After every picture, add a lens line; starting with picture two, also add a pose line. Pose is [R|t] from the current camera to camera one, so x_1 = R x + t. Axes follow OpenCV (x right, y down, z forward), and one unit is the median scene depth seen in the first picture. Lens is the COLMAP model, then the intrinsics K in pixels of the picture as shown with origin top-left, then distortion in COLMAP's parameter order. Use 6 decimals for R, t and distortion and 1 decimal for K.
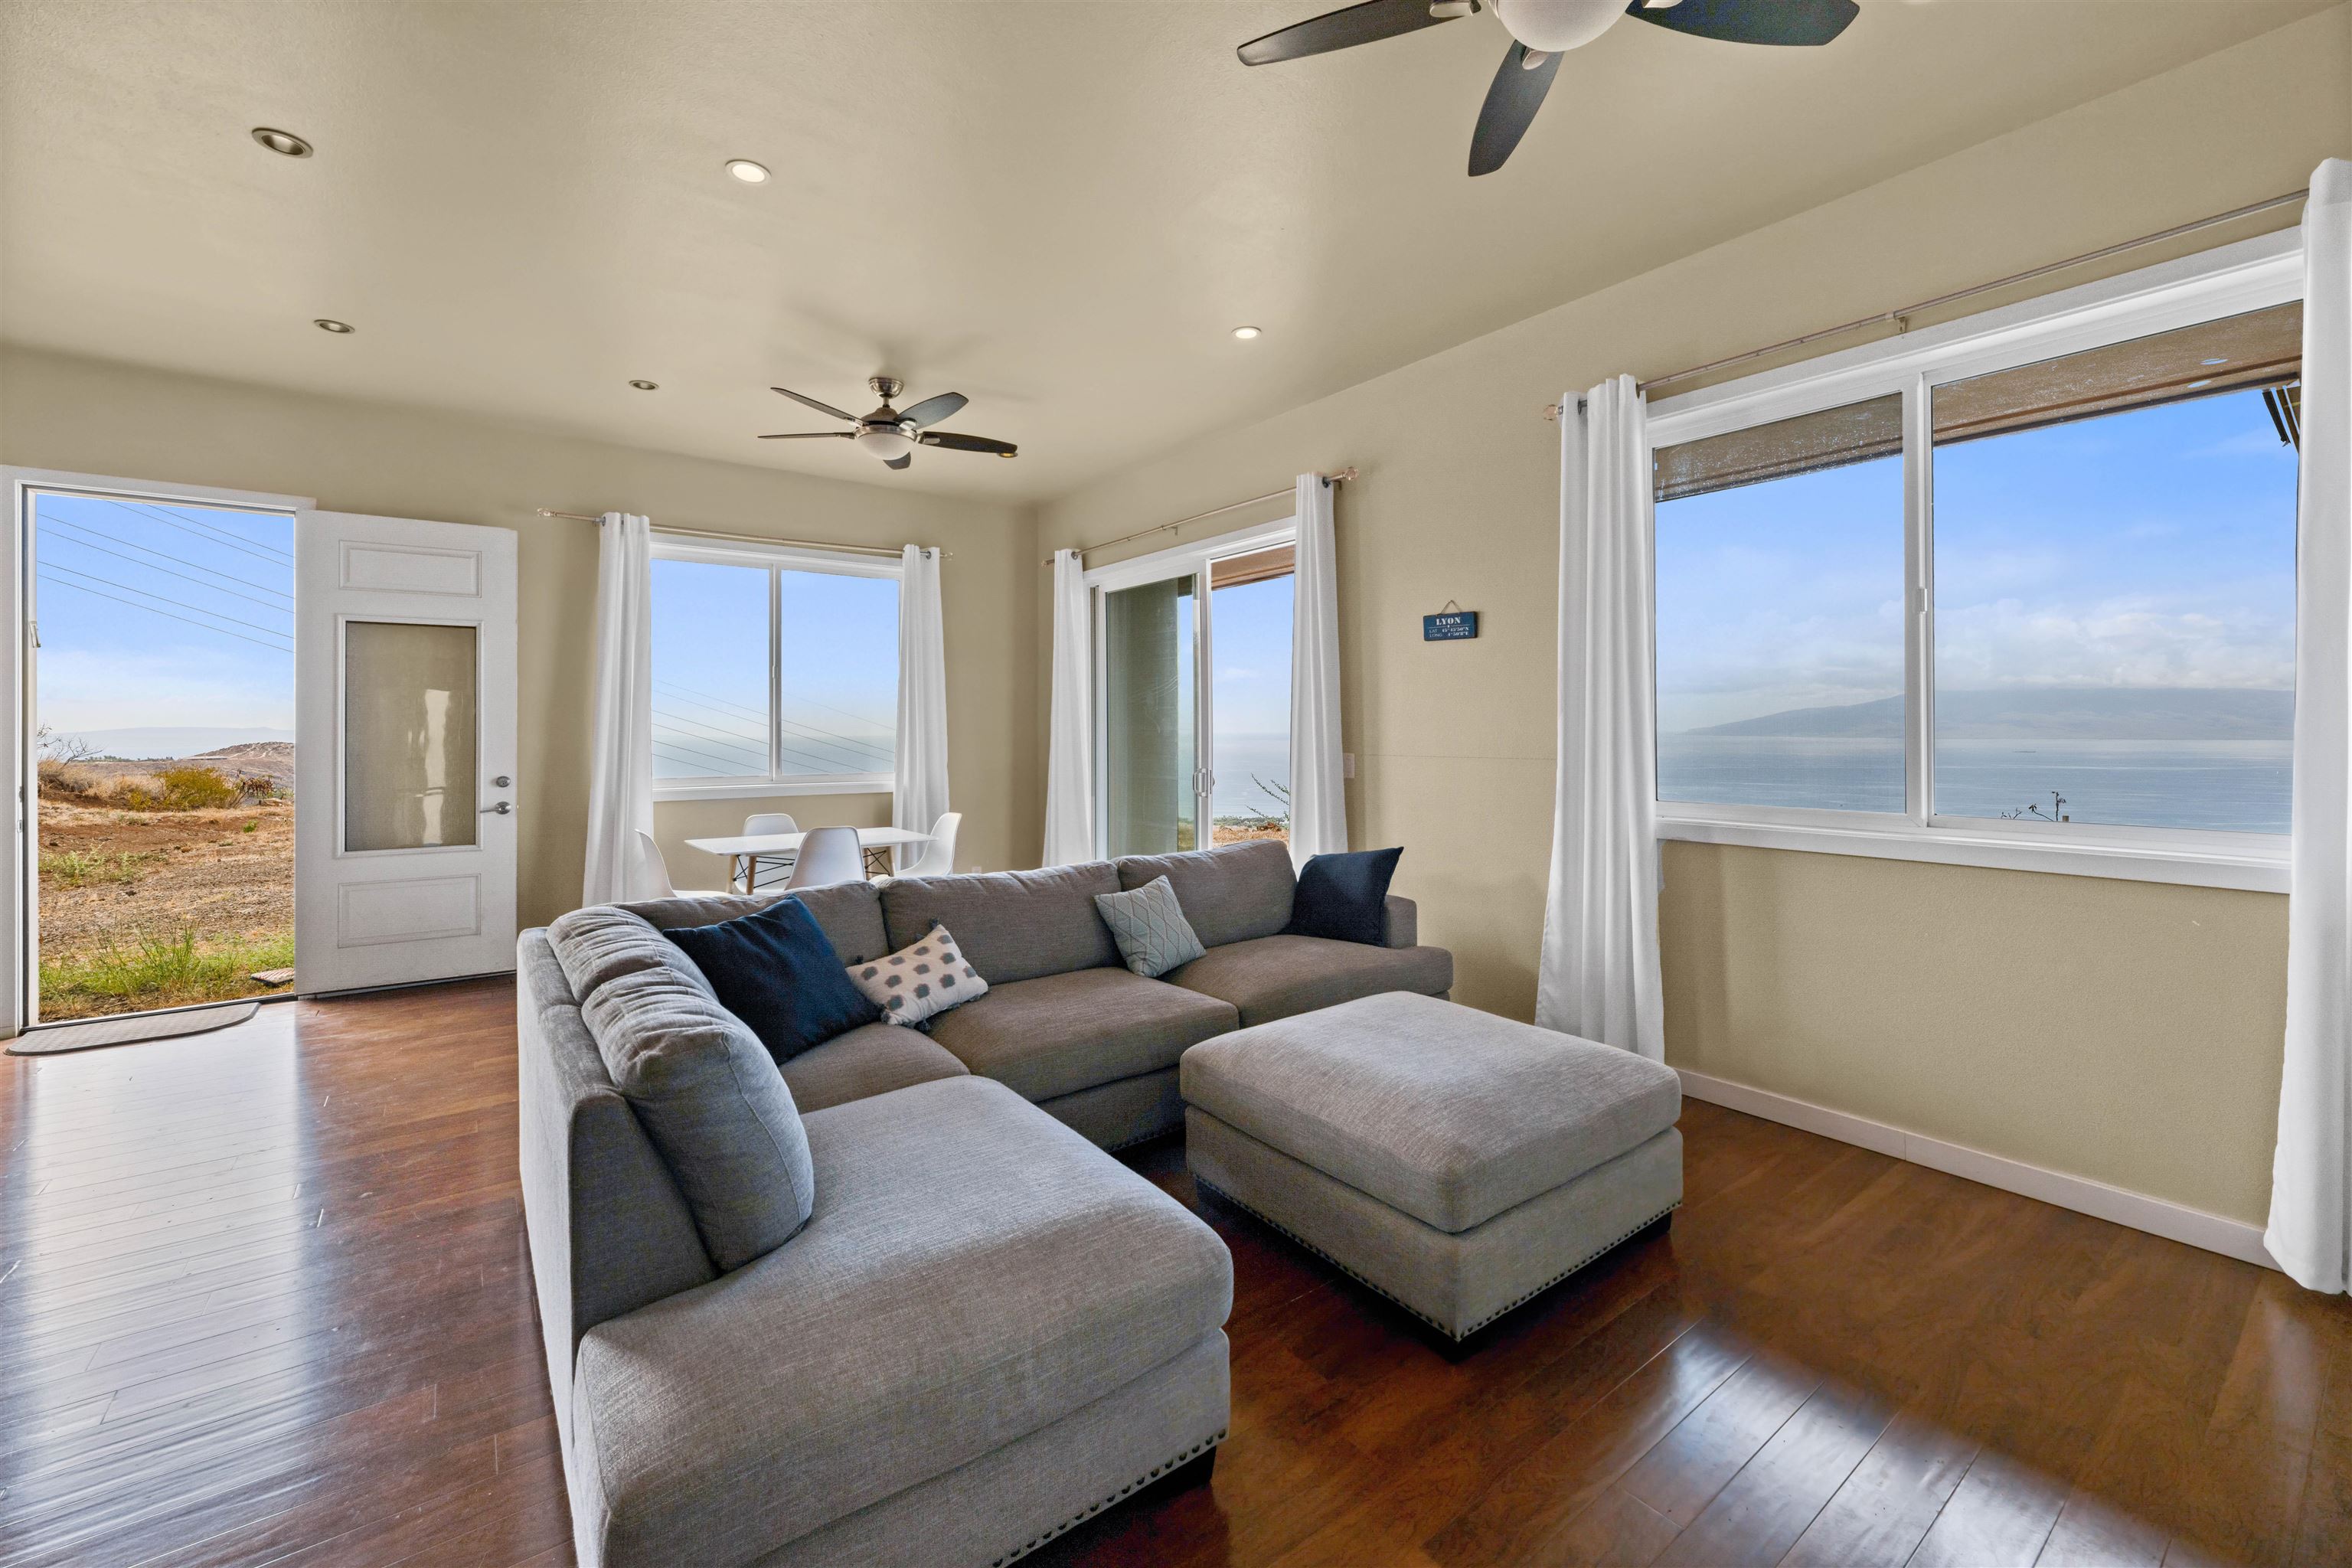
lens RADIAL K [[955.3, 0, 1176.6], [0, 955.3, 734.3], [0, 0, 1]] dist [0.000069, -0.000065]
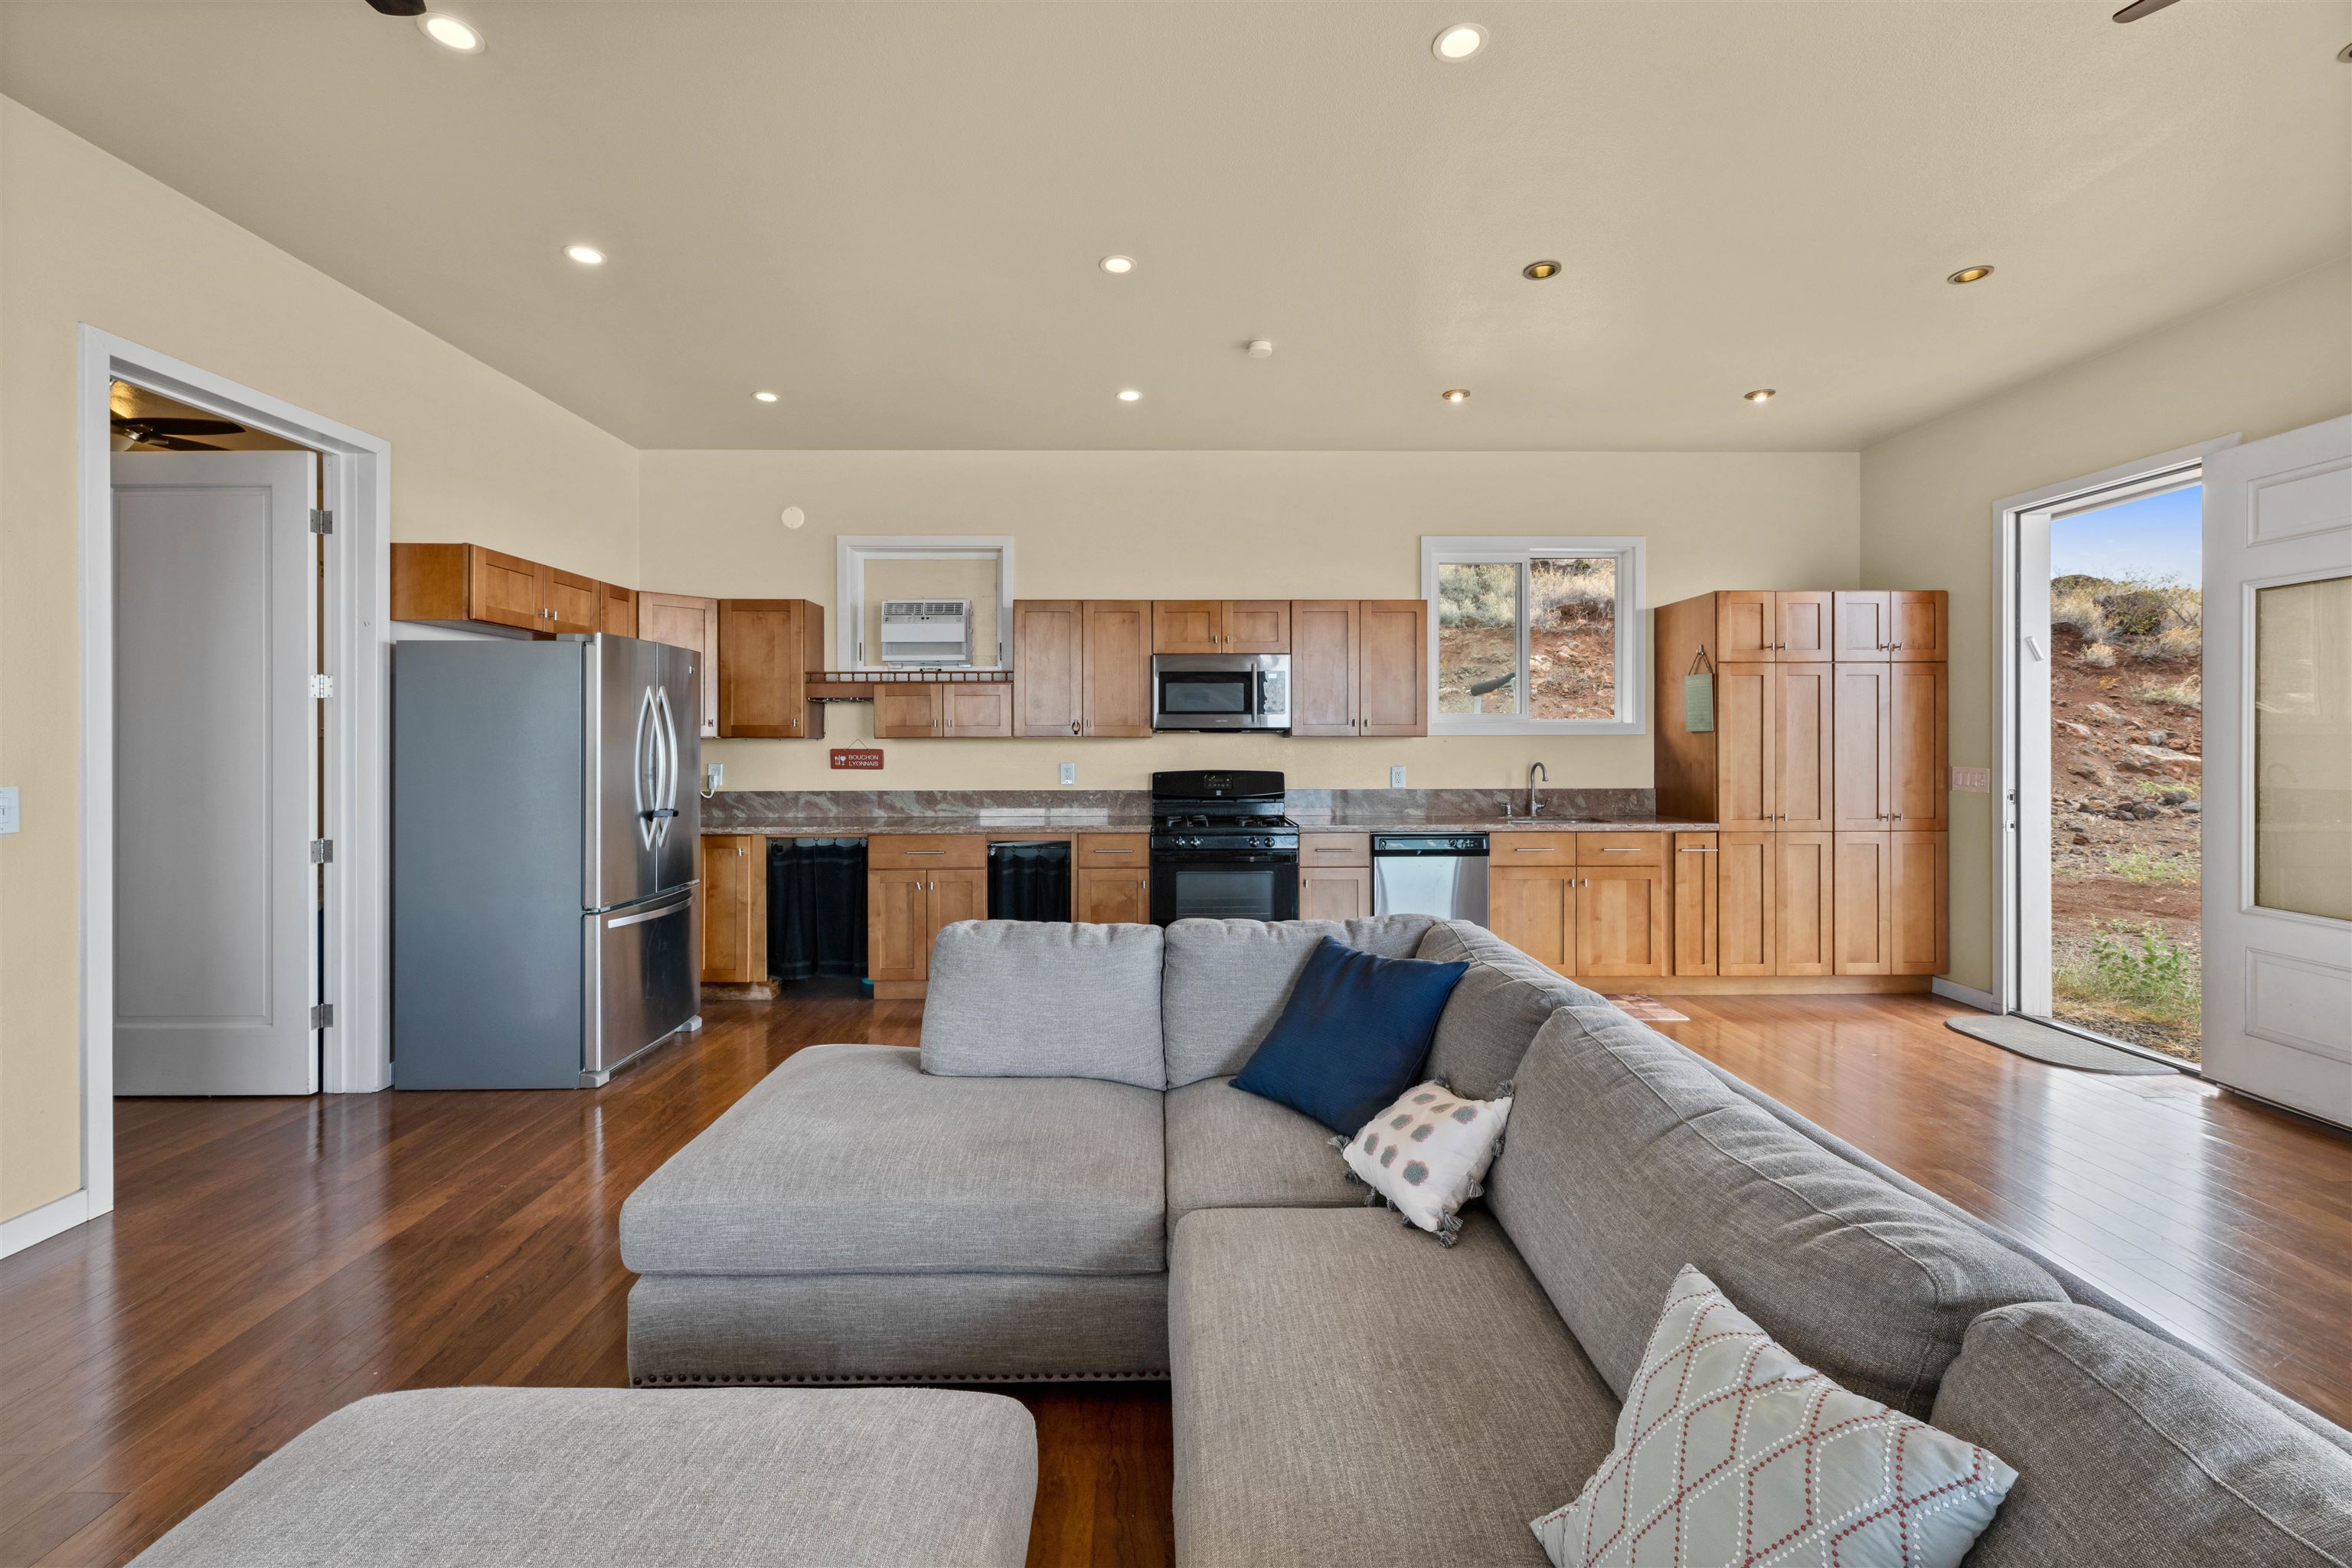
lens RADIAL K [[955.3, 0, 1176.6], [0, 955.3, 734.3], [0, 0, 1]] dist [0.000069, -0.000065]
pose [[-0.589034, -0.001654, -0.808107, 0.209787], [-0.000217, 0.999998, -0.001888, -0.006149], [0.808109, -0.000937, -0.589033, 0.795828]]
